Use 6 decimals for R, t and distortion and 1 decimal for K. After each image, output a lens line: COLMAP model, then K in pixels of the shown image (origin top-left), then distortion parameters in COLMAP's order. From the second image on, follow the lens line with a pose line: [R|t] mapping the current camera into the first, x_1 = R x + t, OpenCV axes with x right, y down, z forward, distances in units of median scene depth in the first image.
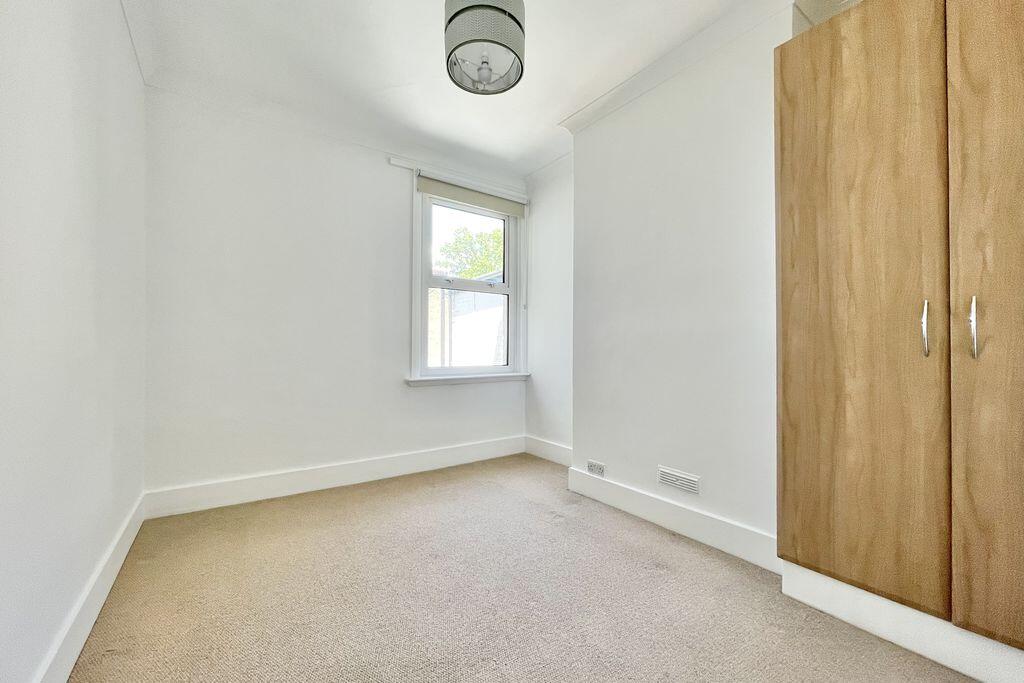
lens RADIAL K [[413.8, 0, 509.0], [0, 413.8, 344.6], [0, 0, 1]] dist [0.004217, 0.001900]
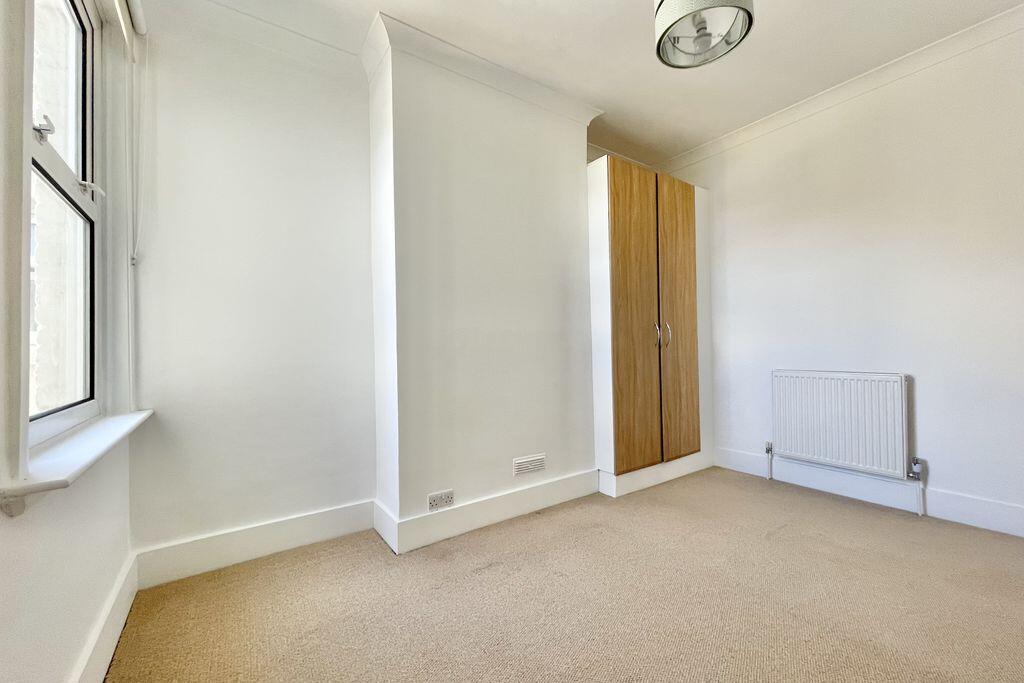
lens RADIAL K [[413.8, 0, 507.8], [0, 413.8, 338.3], [0, 0, 1]] dist [0.004217, 0.001900]
pose [[0.014167, 0.010393, 0.999846, -0.726600], [0.007553, 0.999916, -0.010501, -0.002467], [-0.999871, 0.007700, 0.014087, 1.064946]]
